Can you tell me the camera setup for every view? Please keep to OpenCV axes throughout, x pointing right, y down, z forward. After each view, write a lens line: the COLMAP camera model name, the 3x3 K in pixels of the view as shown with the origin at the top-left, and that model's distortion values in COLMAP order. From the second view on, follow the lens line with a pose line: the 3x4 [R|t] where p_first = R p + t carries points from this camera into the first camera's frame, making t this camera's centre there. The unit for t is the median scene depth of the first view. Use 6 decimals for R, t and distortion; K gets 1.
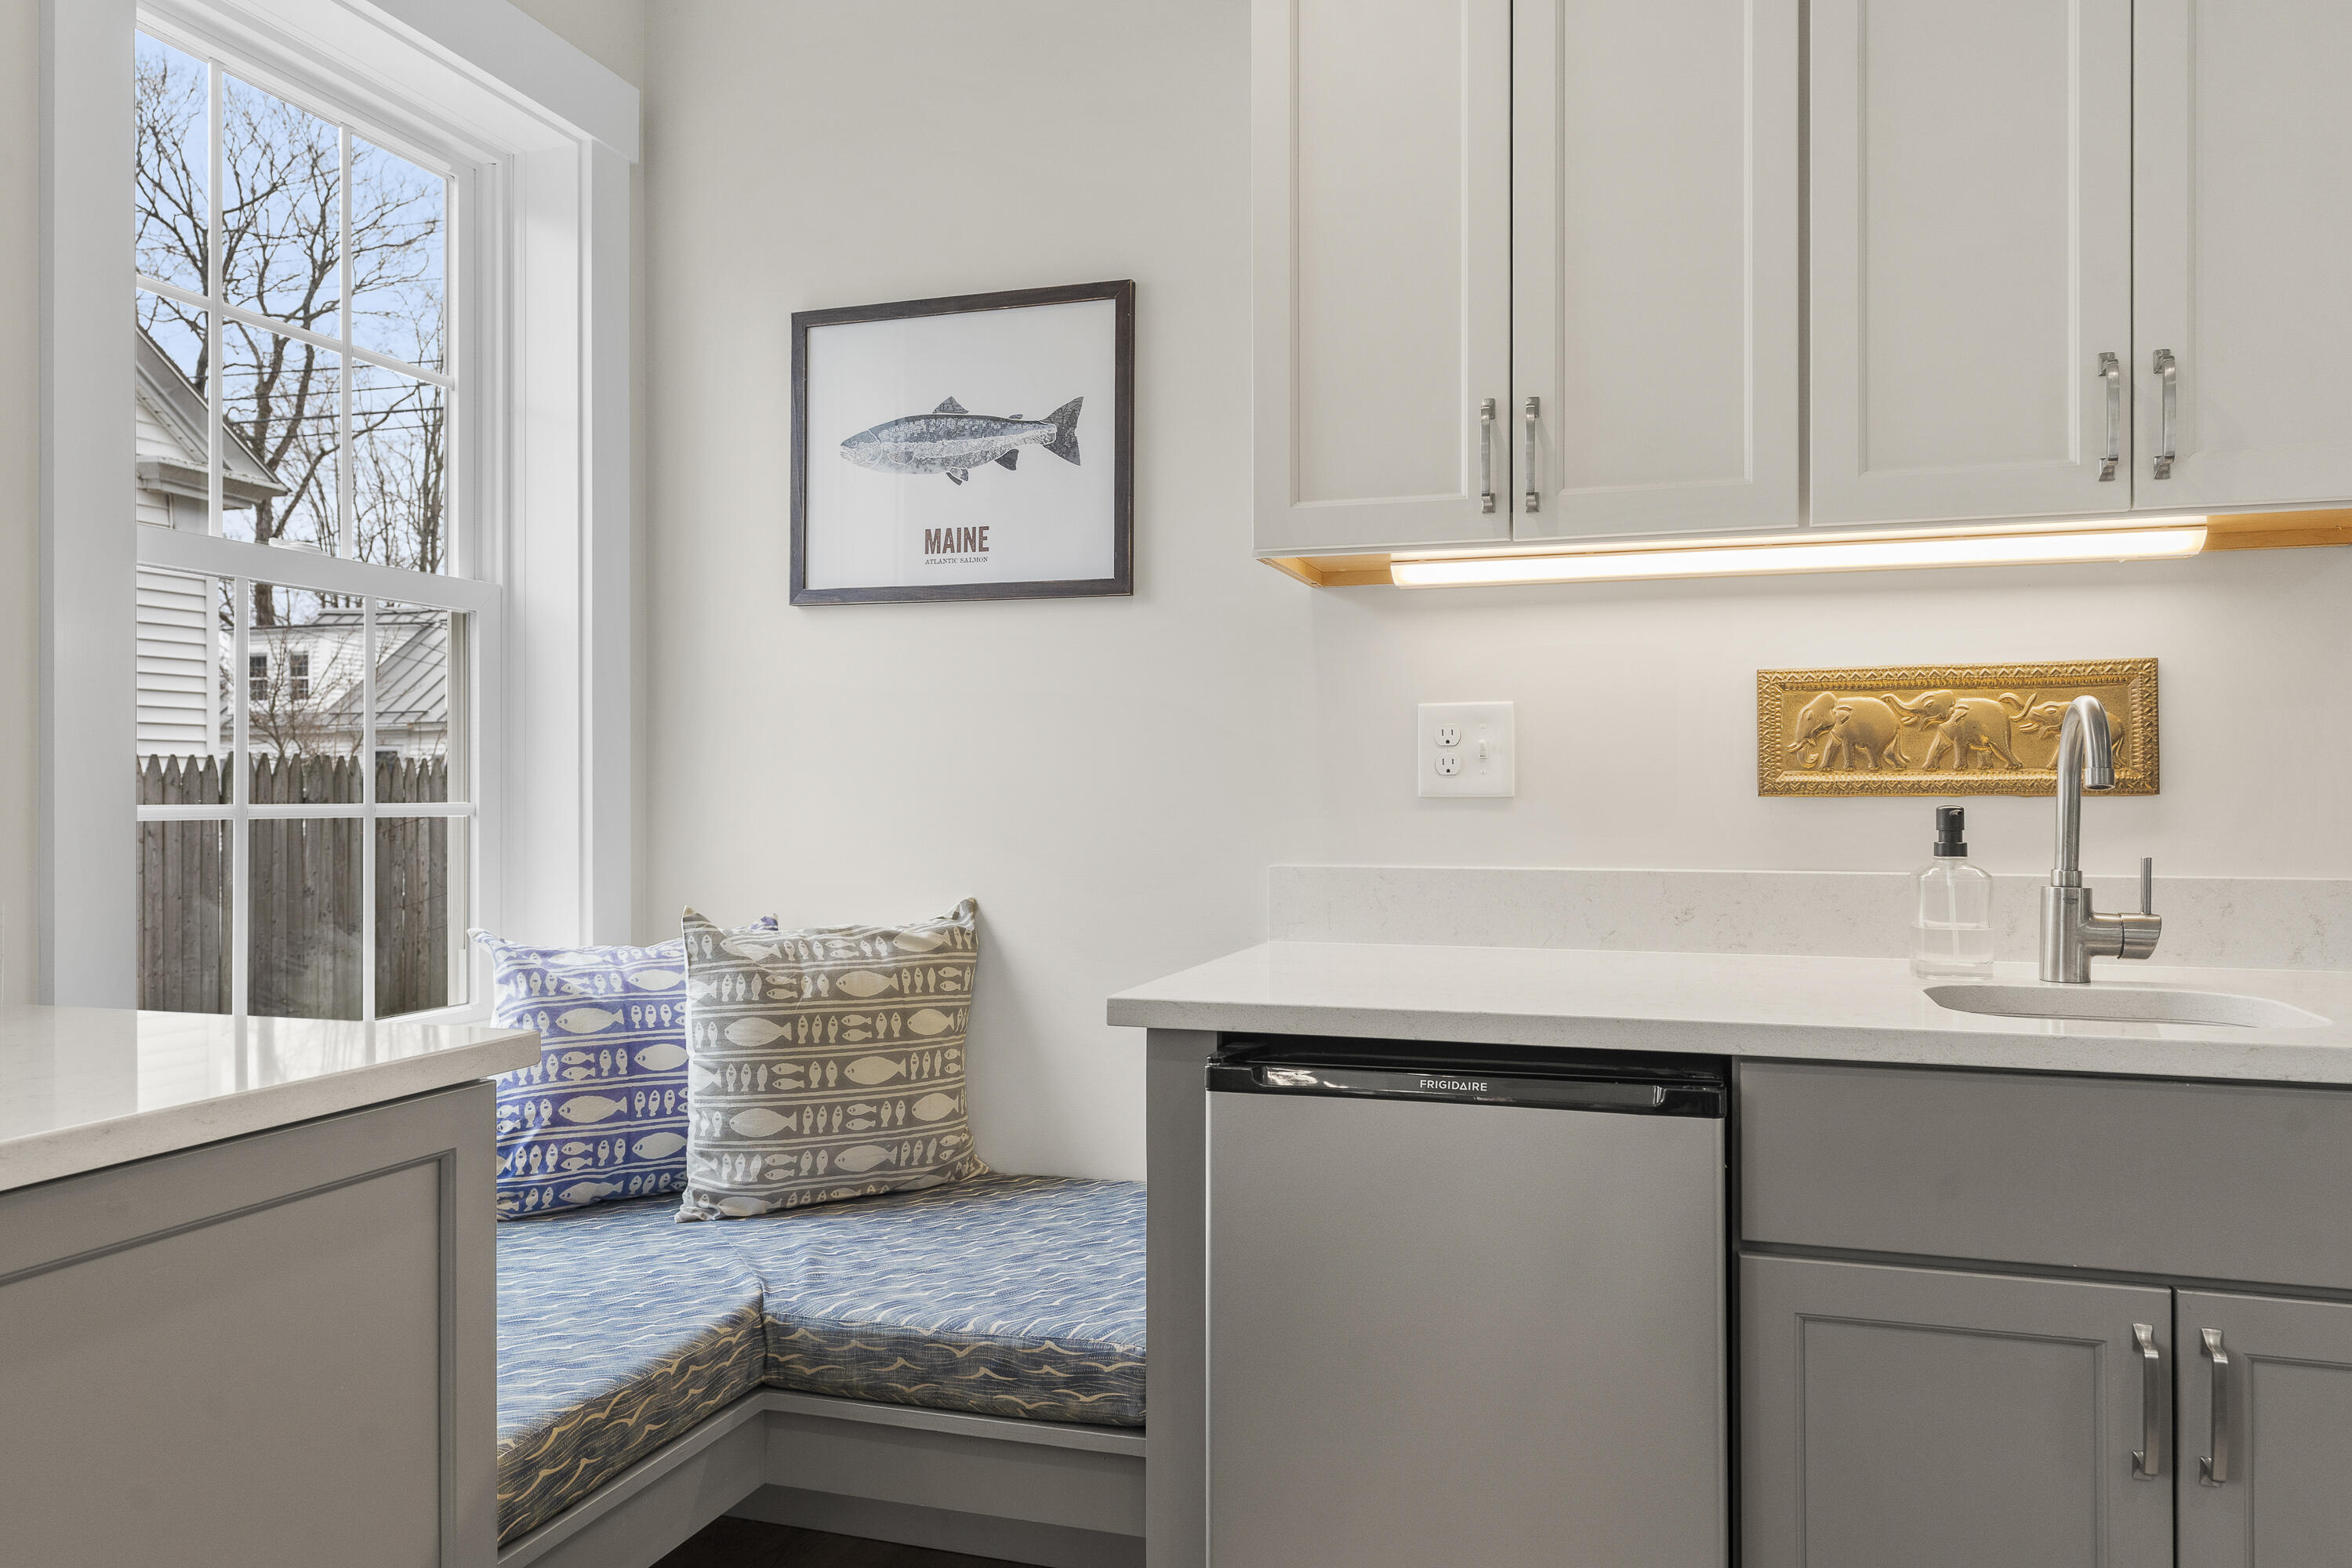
lens RADIAL K [[1596.5, 0, 1184.2], [0, 1596.5, 789.6], [0, 0, 1]] dist [-0.003550, 0.007669]
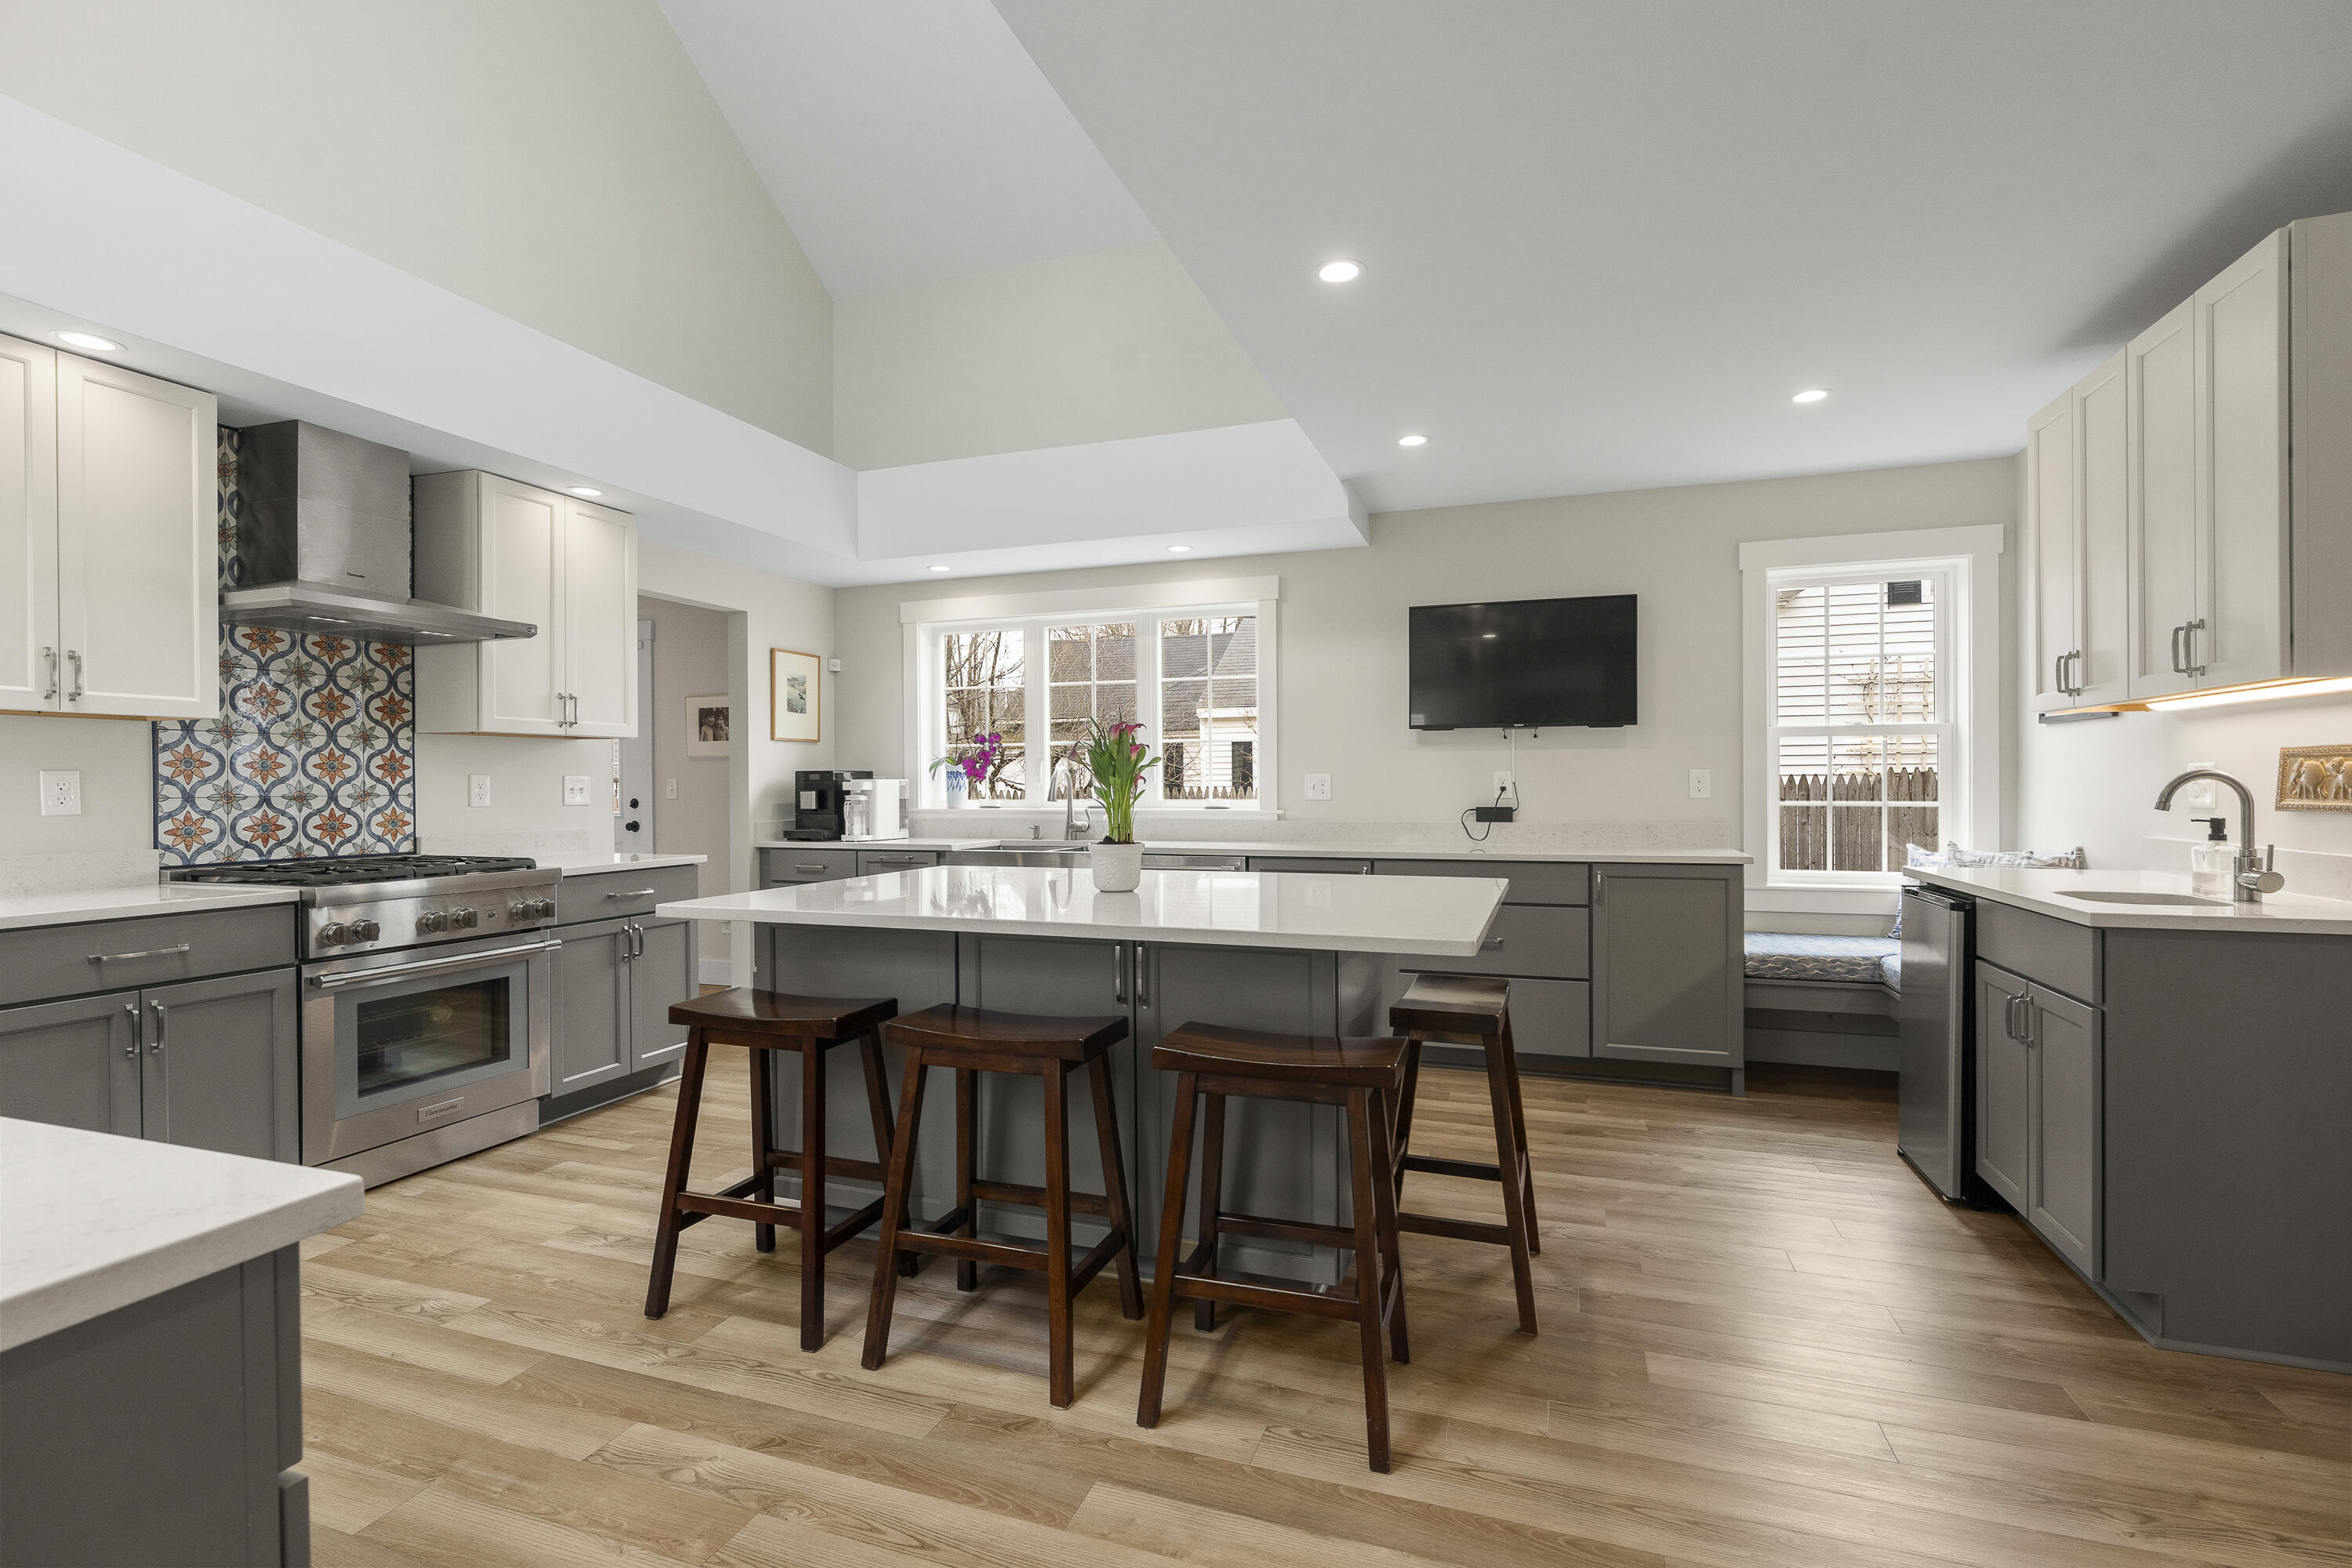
lens RADIAL K [[1079.1, 0, 1185.5], [0, 1079.1, 783.9], [0, 0, 1]] dist [-0.006962, 0.002634]
pose [[-0.037005, 0.001079, -0.999314, 1.754232], [0.010282, 0.999947, 0.000699, -0.045012], [0.999262, -0.010249, -0.037014, -0.307696]]
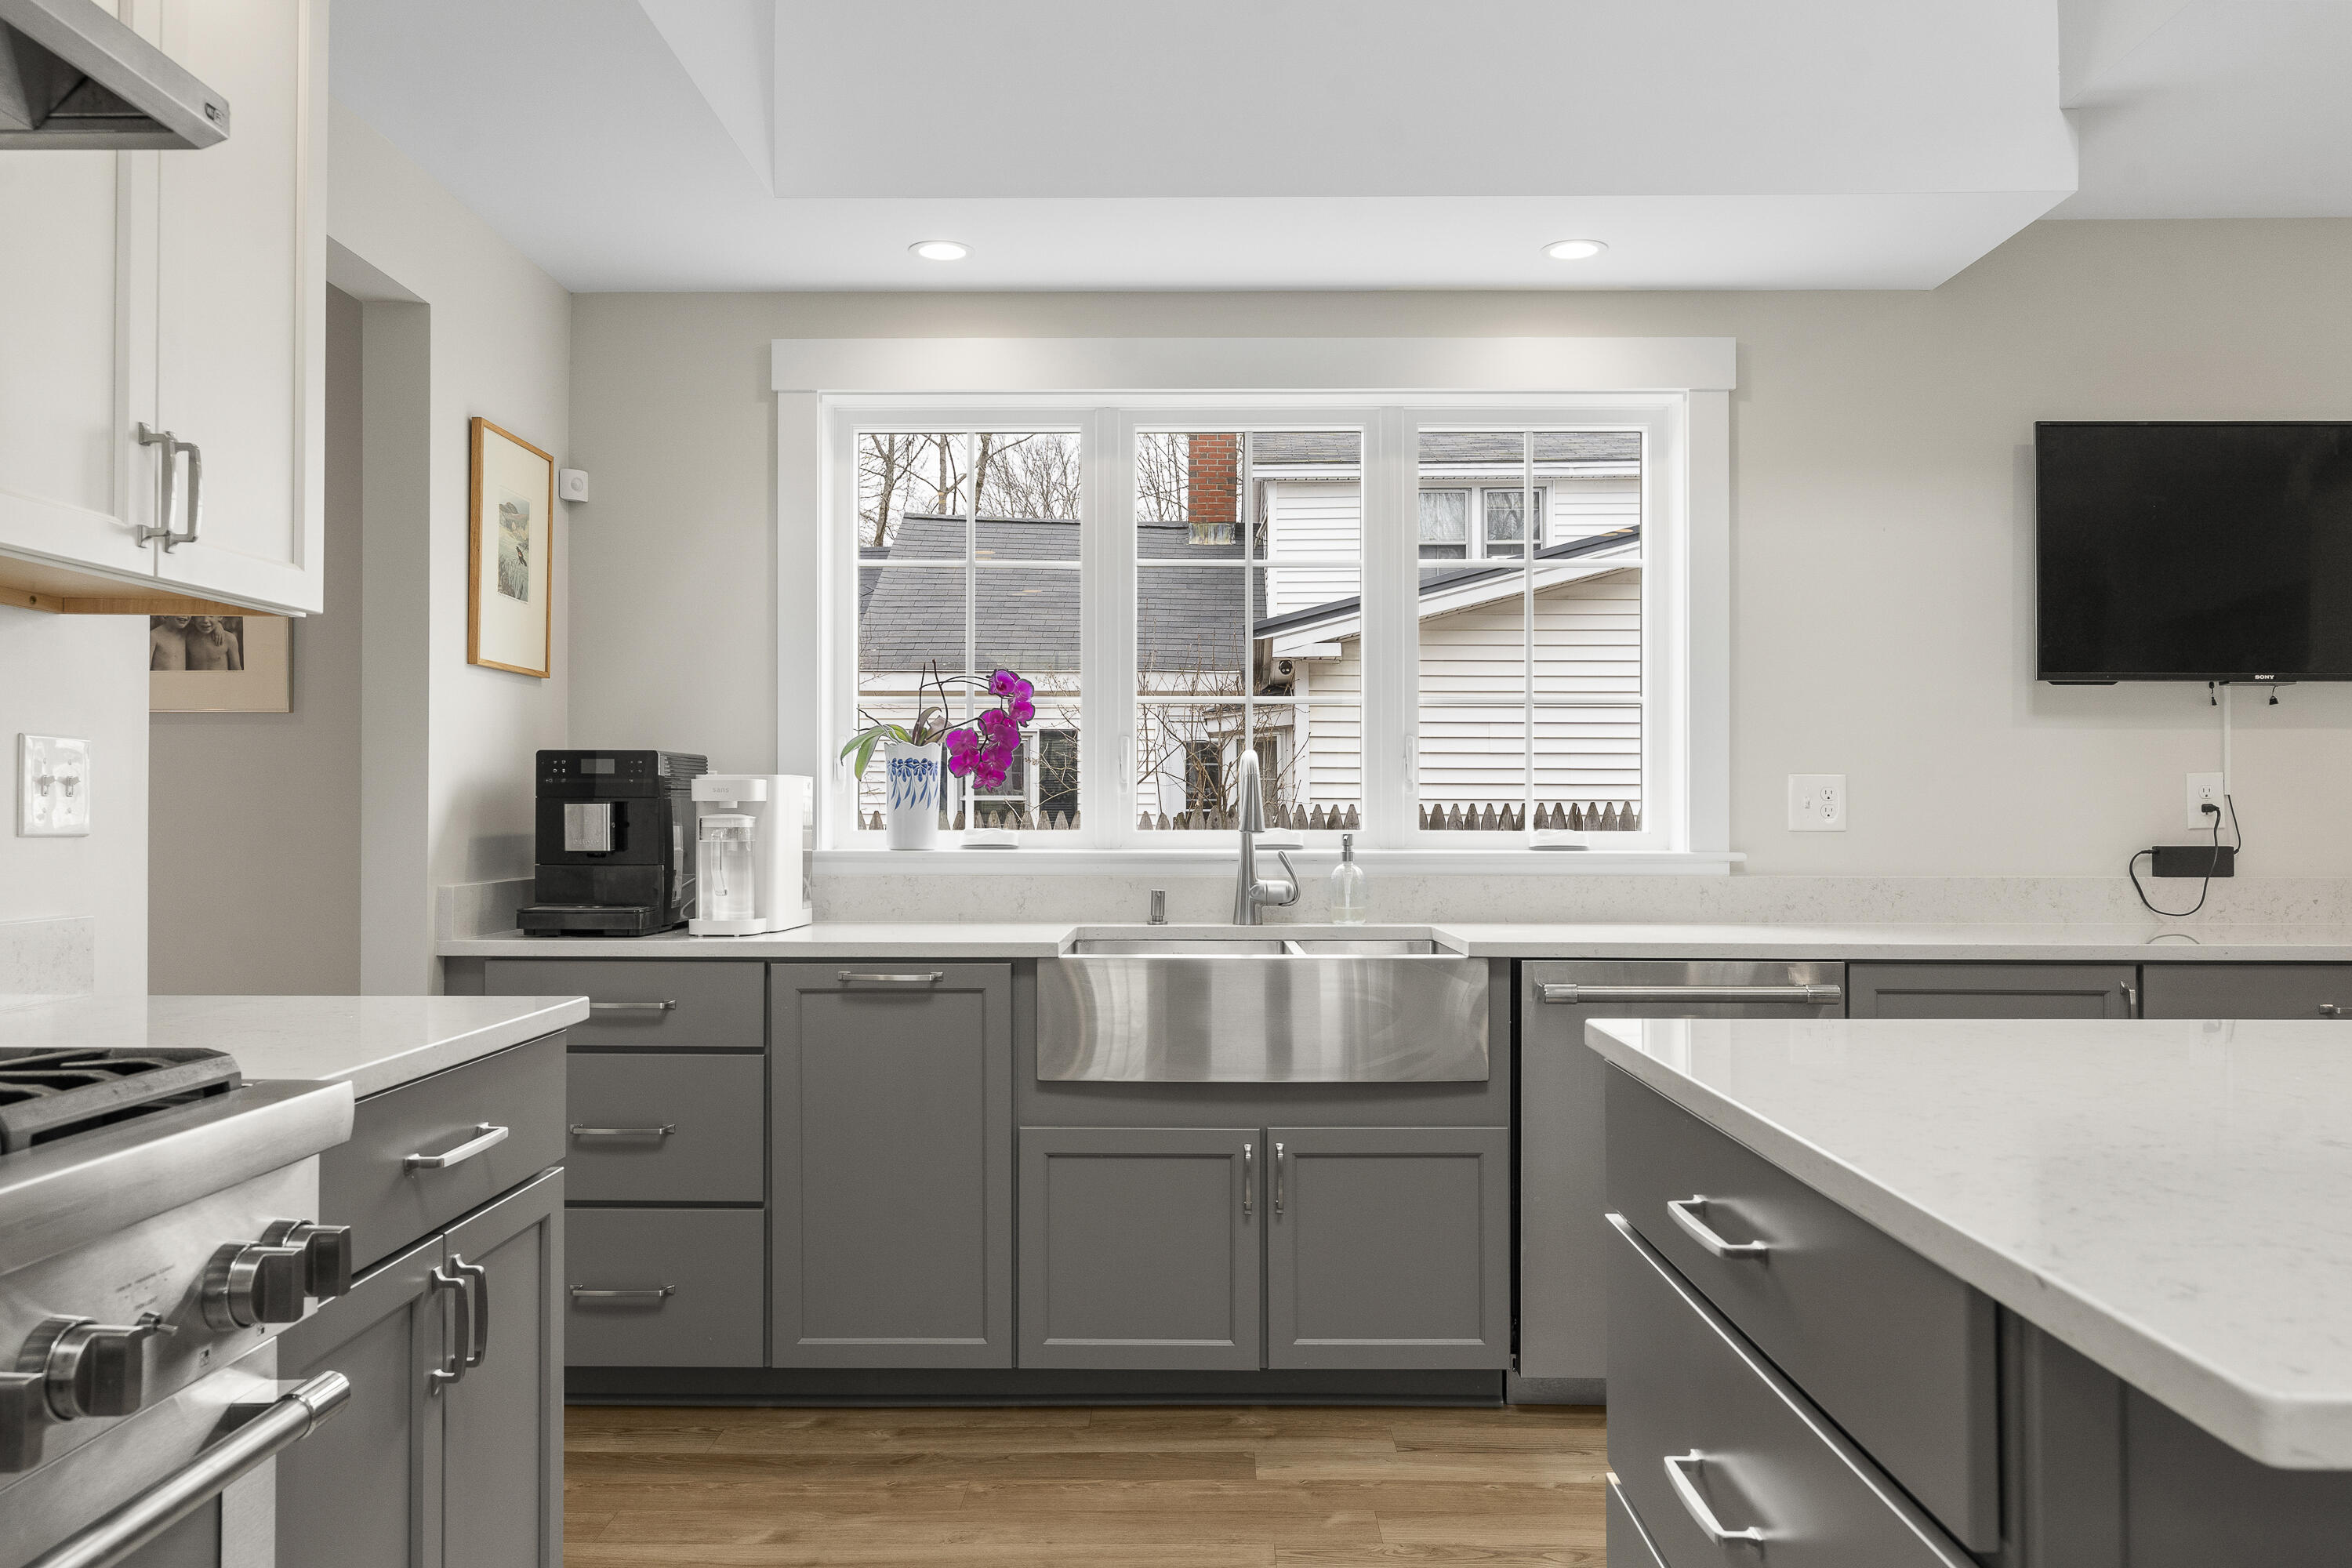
lens RADIAL K [[1710.1, 0, 1173.1], [0, 1710.1, 798.1], [0, 0, 1]] dist [0.004124, 0.005773]
pose [[0.286055, -0.007921, -0.958180, 0.768488], [0.002836, 0.999968, -0.007420, -0.026094], [0.958209, -0.000595, 0.286068, -1.305424]]
